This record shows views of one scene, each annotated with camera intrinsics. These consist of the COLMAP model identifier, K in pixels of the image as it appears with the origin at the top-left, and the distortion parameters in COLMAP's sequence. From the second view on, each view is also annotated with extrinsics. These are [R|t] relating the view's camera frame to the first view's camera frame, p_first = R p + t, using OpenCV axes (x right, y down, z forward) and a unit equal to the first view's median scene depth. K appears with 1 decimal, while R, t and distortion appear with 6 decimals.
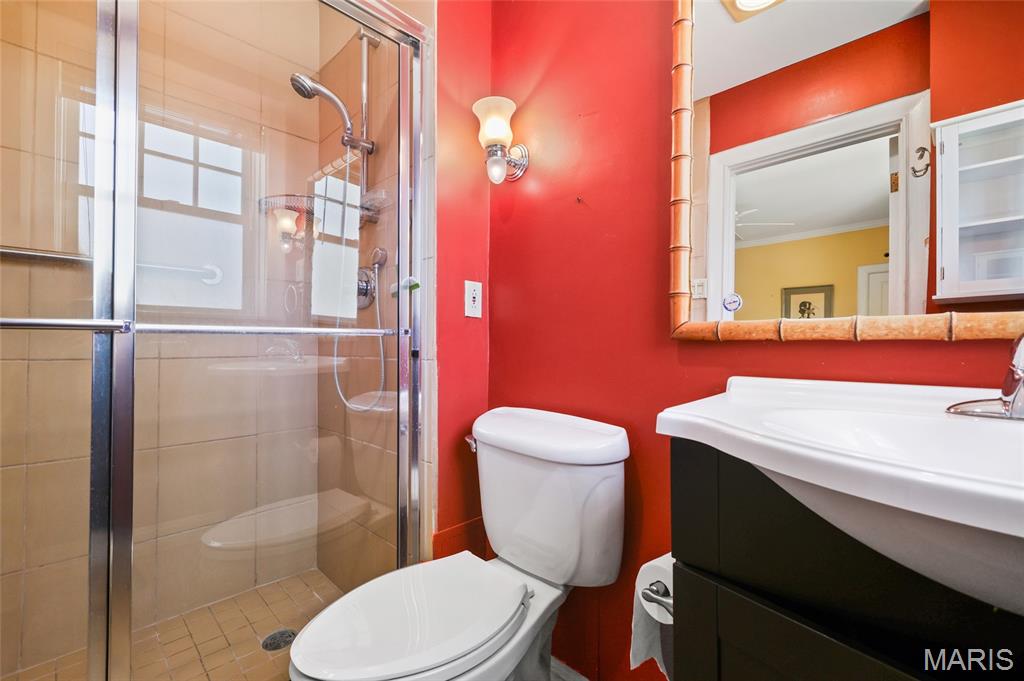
lens RADIAL K [[445.3, 0, 512.9], [0, 445.3, 338.4], [0, 0, 1]] dist [0.001039, 0.000371]
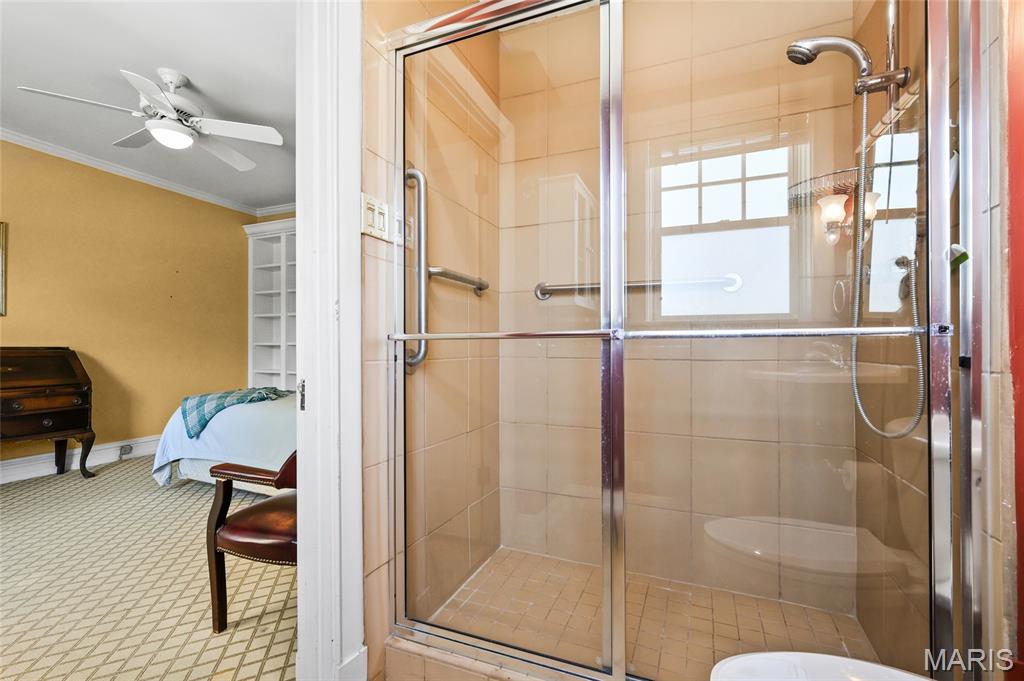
lens RADIAL K [[445.3, 0, 513.6], [0, 445.3, 348.7], [0, 0, 1]] dist [0.001039, 0.000371]
pose [[0.366352, -0.000339, -0.930476, 0.117532], [0.012313, 0.999914, 0.004483, 0.003270], [0.930395, -0.013099, 0.366324, 0.126995]]
